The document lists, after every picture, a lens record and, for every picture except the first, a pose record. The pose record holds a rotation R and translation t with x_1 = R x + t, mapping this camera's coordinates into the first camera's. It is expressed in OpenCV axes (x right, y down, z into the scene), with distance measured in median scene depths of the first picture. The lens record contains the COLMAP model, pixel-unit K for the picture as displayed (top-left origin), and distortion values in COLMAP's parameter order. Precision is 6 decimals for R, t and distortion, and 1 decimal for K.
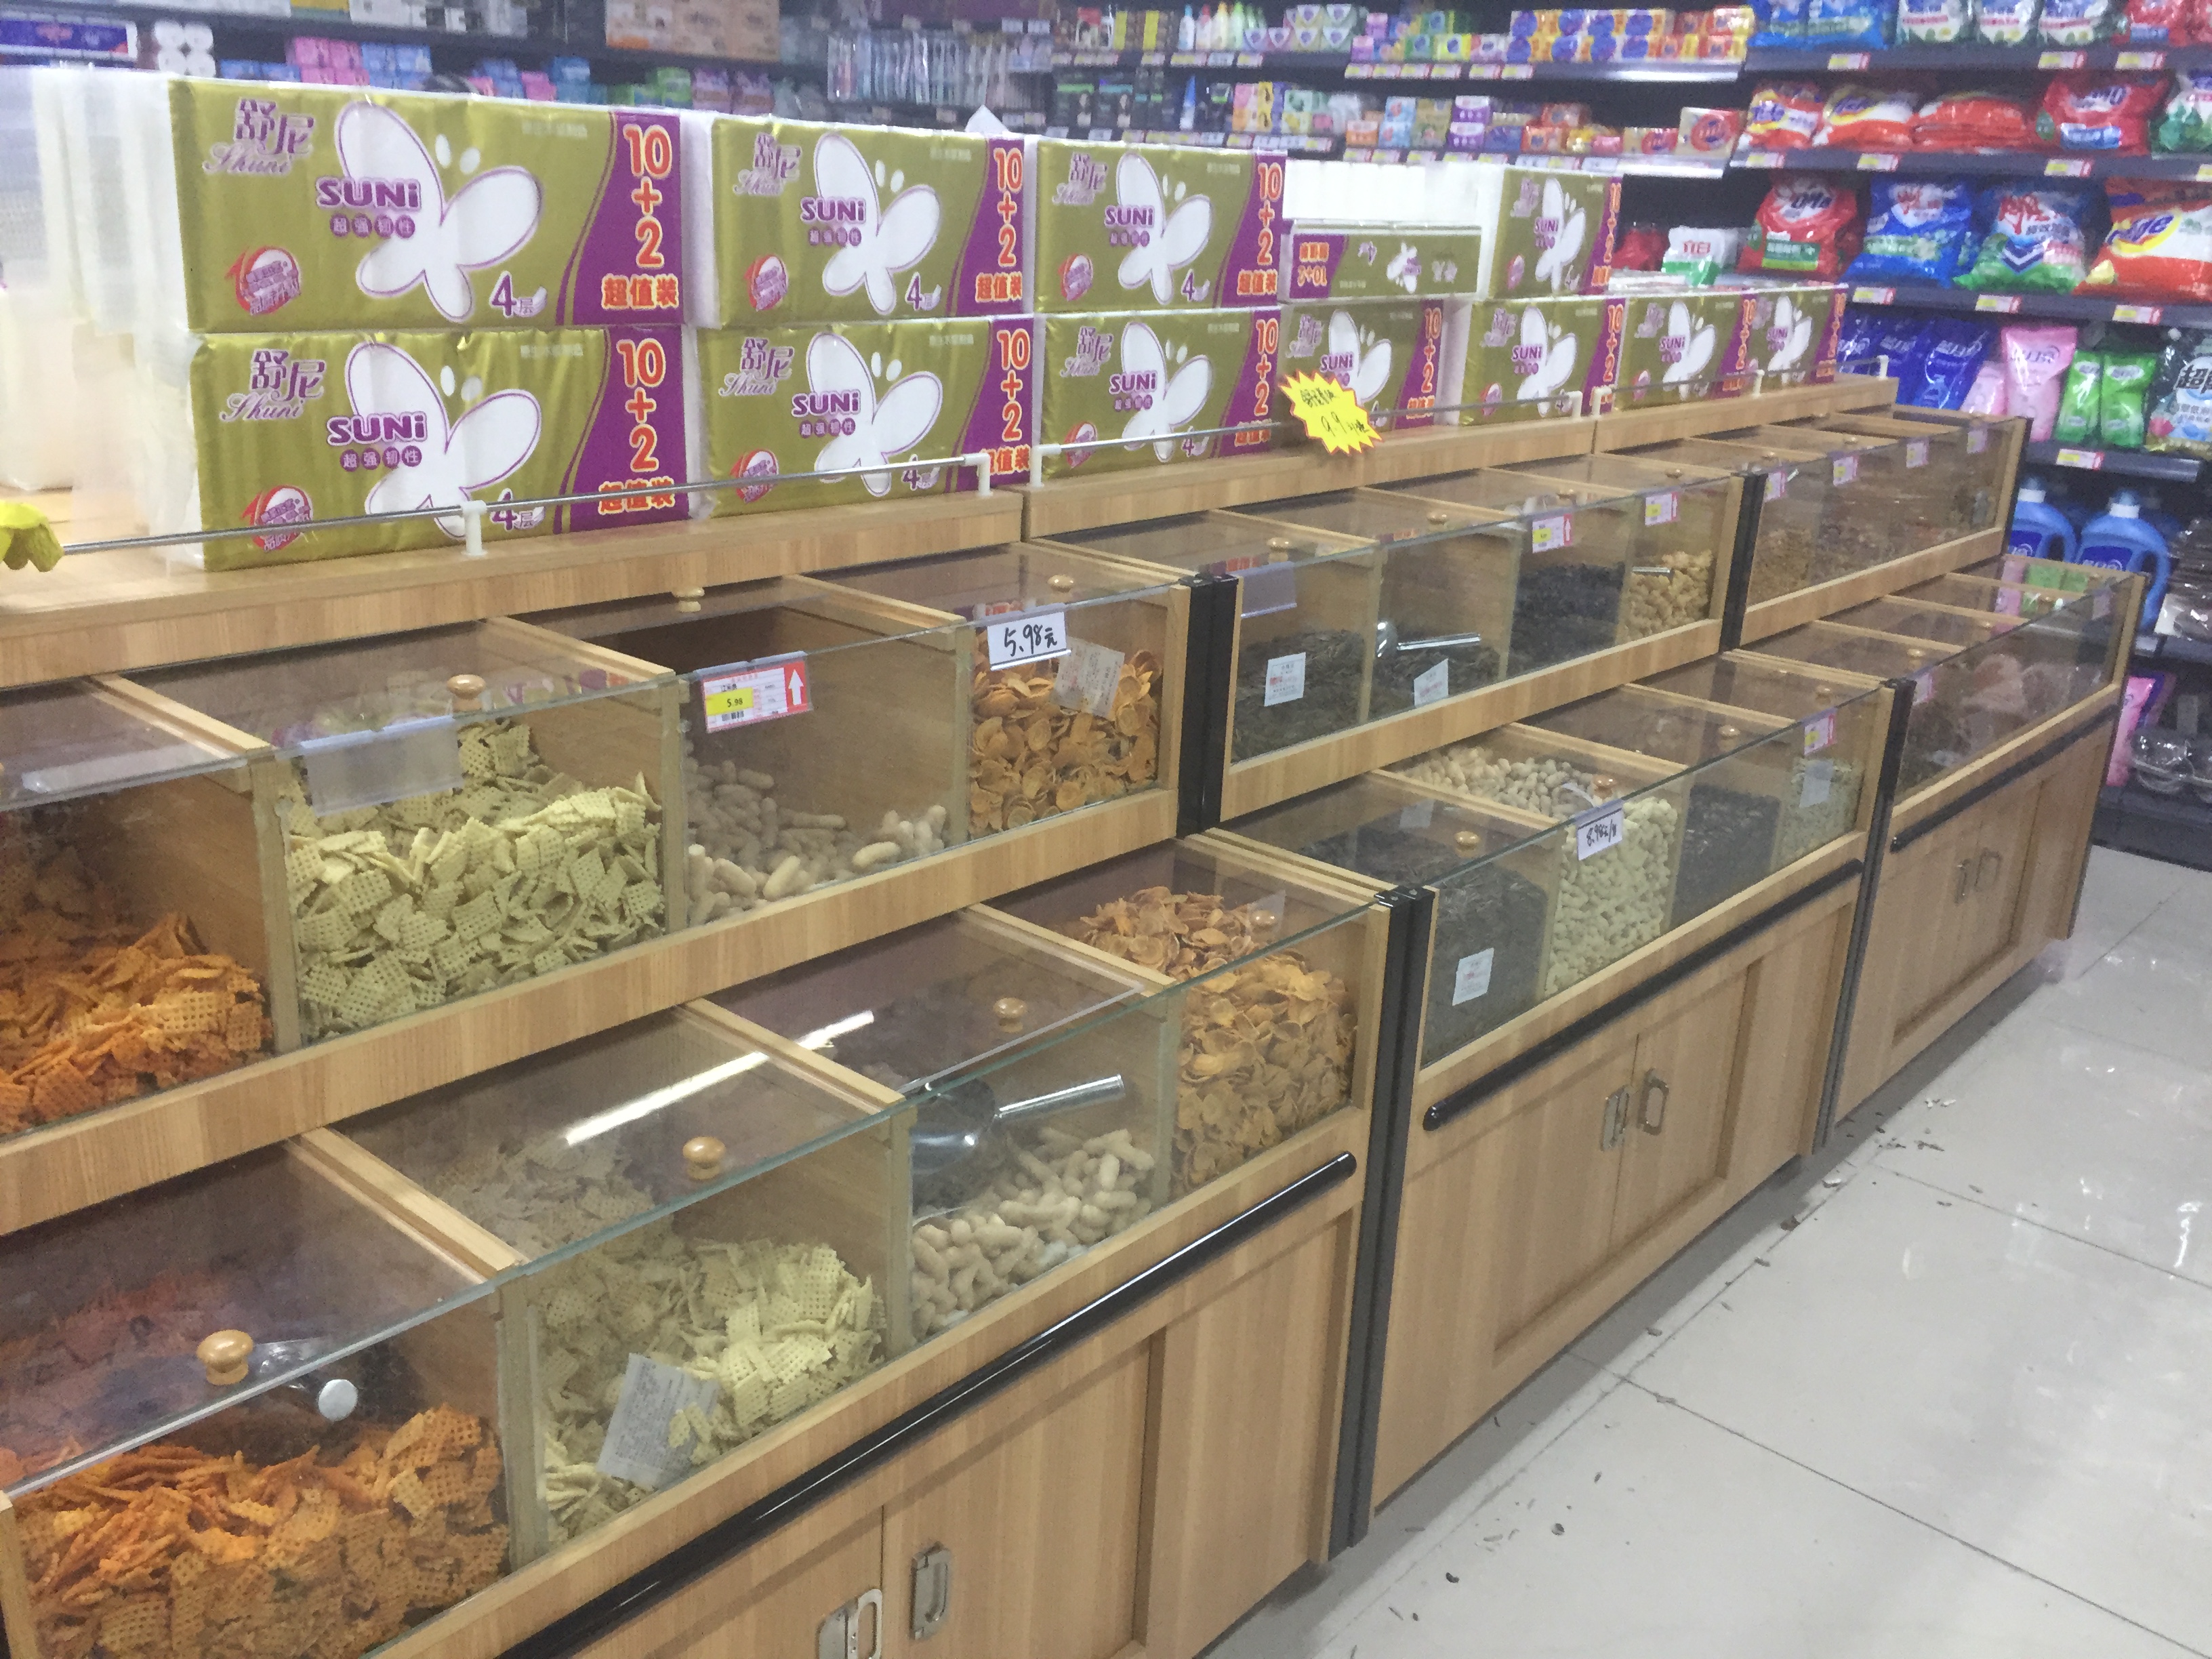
lens RADIAL K [[1927.4, 0, 1104.9], [0, 1927.4, 824.3], [0, 0, 1]] dist [0.085539, -0.116559]
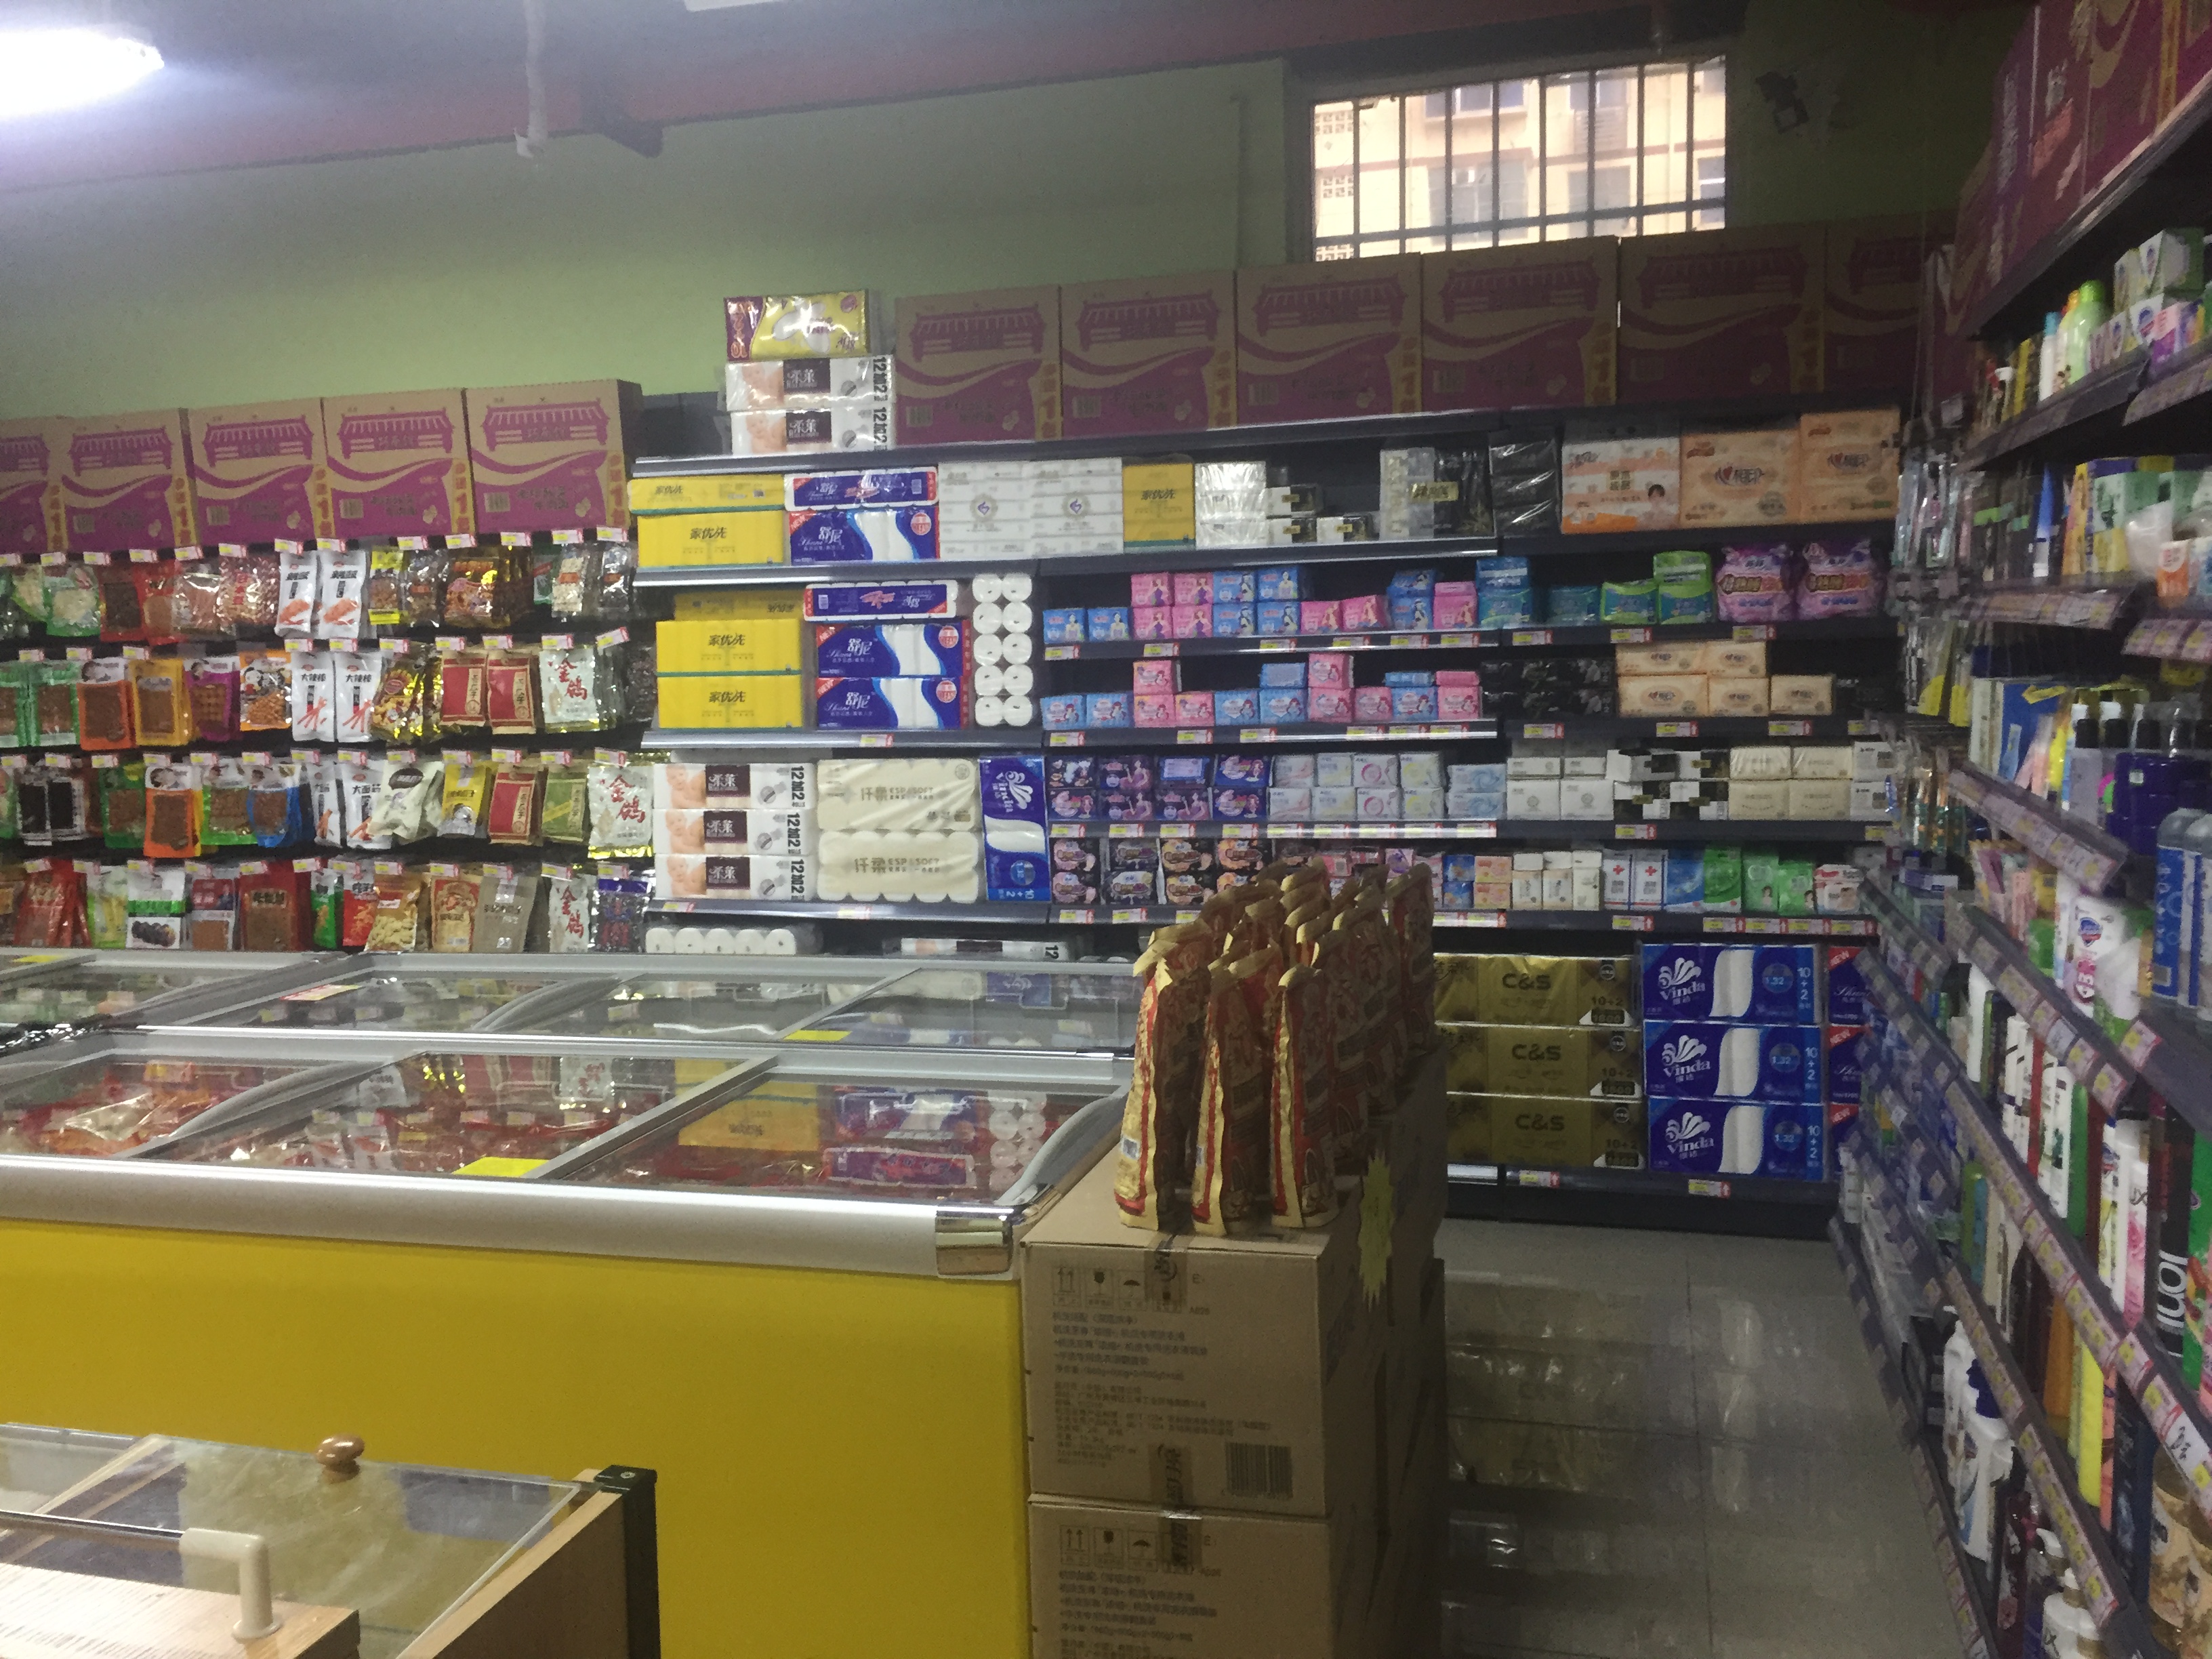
lens RADIAL K [[1927.4, 0, 1102.5], [0, 1927.4, 831.5], [0, 0, 1]] dist [0.085539, -0.116559]
pose [[0.431485, 0.035046, -0.901439, 0.409263], [-0.243732, 0.966613, -0.079085, -0.270191], [0.868571, 0.253833, 0.425620, 0.793195]]
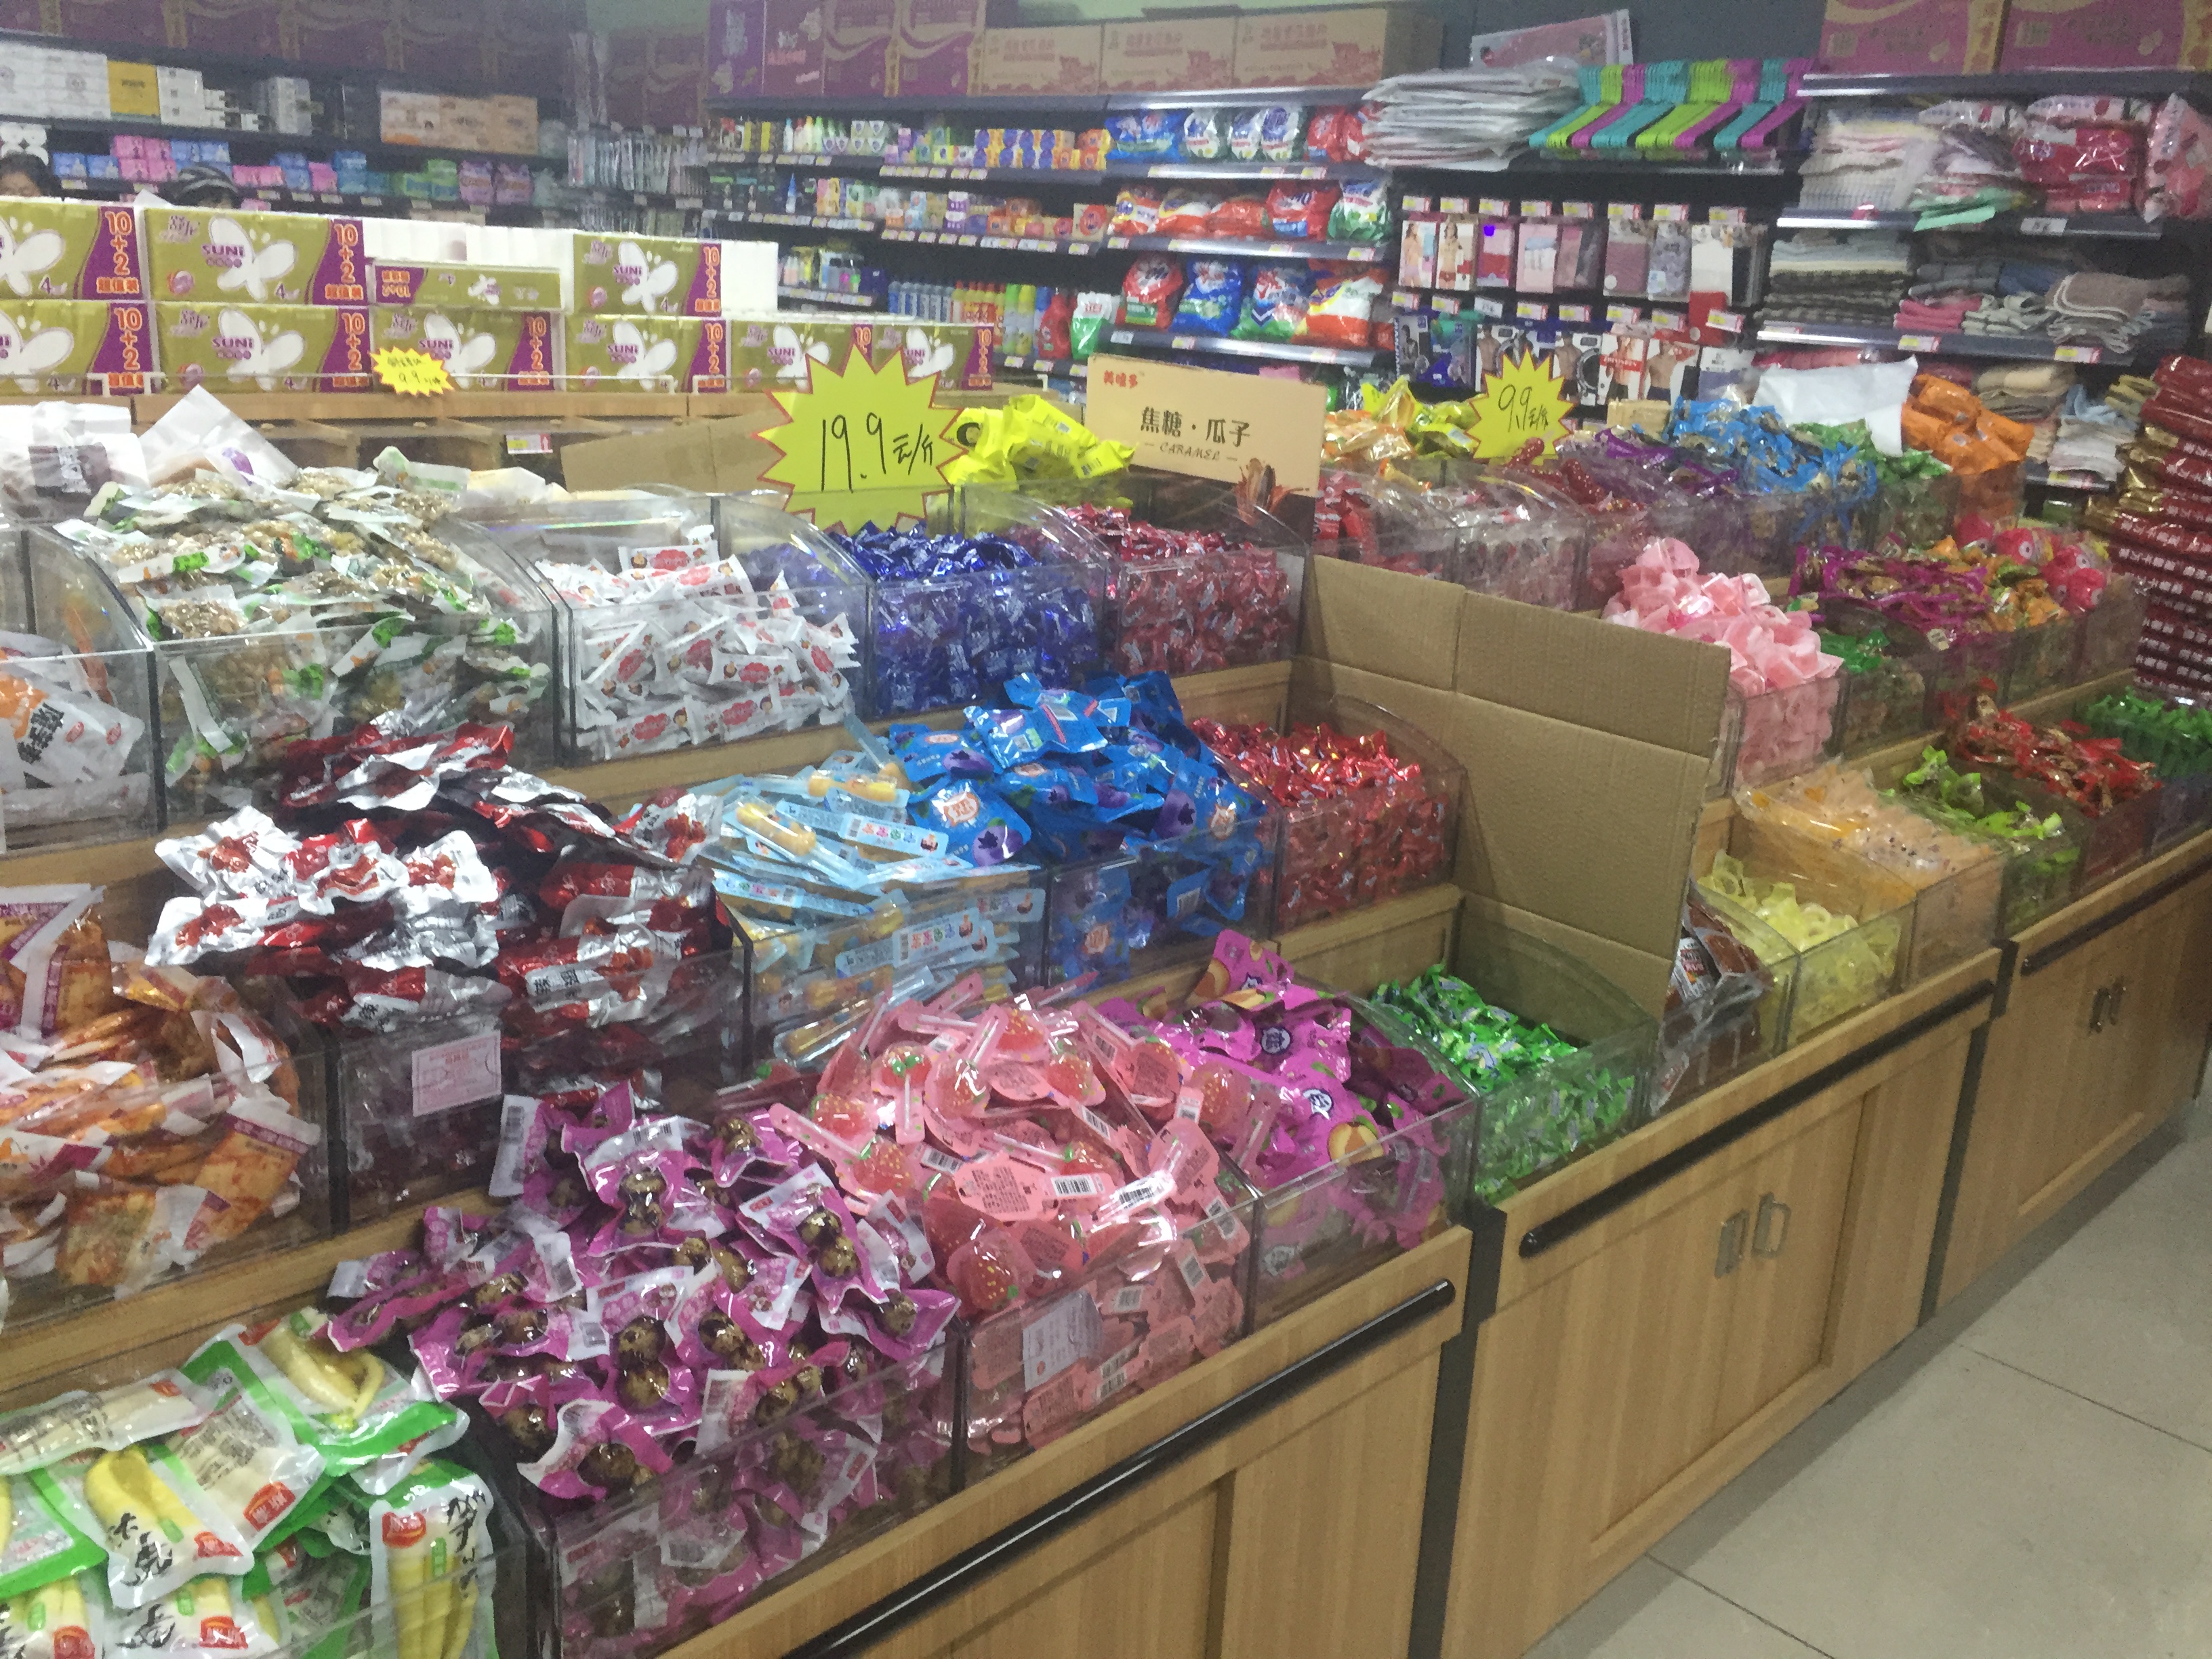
lens RADIAL K [[1927.4, 0, 1113.5], [0, 1927.4, 839.9], [0, 0, 1]] dist [0.085539, -0.116559]
pose [[0.998666, 0.025755, -0.044754, 0.387807], [-0.027226, 0.999098, -0.032575, 0.111366], [0.043875, 0.033750, 0.998467, -0.312548]]
